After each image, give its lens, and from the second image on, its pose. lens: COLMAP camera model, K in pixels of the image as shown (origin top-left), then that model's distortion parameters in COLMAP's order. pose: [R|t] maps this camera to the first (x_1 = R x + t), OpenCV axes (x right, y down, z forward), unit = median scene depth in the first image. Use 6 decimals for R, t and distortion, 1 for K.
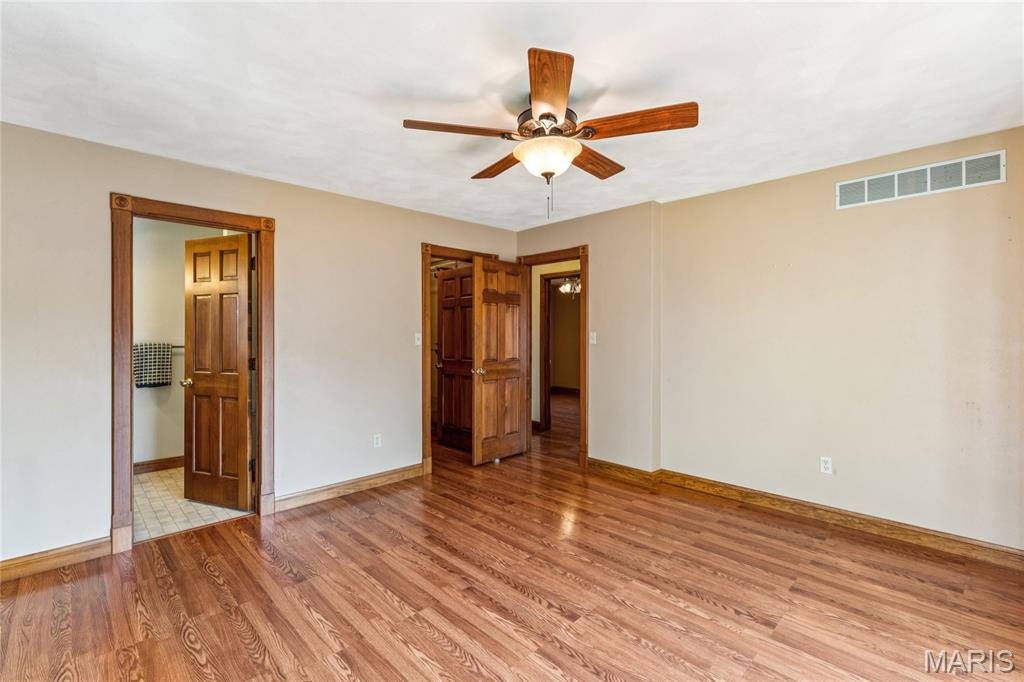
lens RADIAL K [[463.3, 0, 512.0], [0, 463.3, 338.9], [0, 0, 1]] dist [-0.002349, -0.000599]
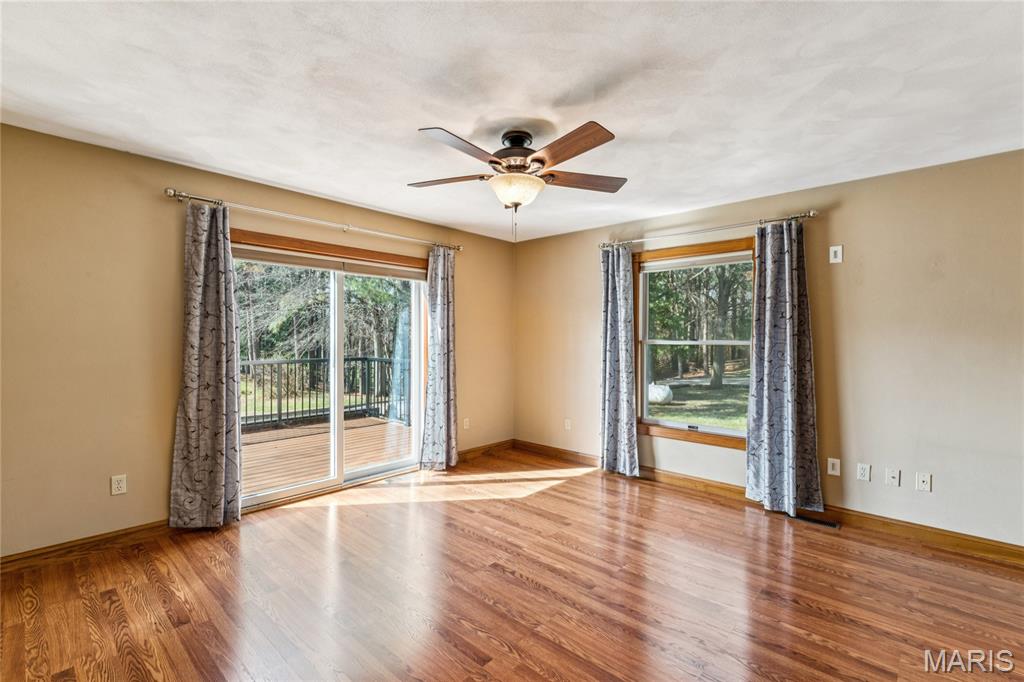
lens RADIAL K [[463.3, 0, 510.7], [0, 463.3, 334.5], [0, 0, 1]] dist [-0.002349, -0.000599]
pose [[-0.998579, -0.005865, -0.052964, 0.136173], [-0.006255, 0.999954, 0.007218, -0.028102], [0.052919, 0.007539, -0.998570, 1.925883]]
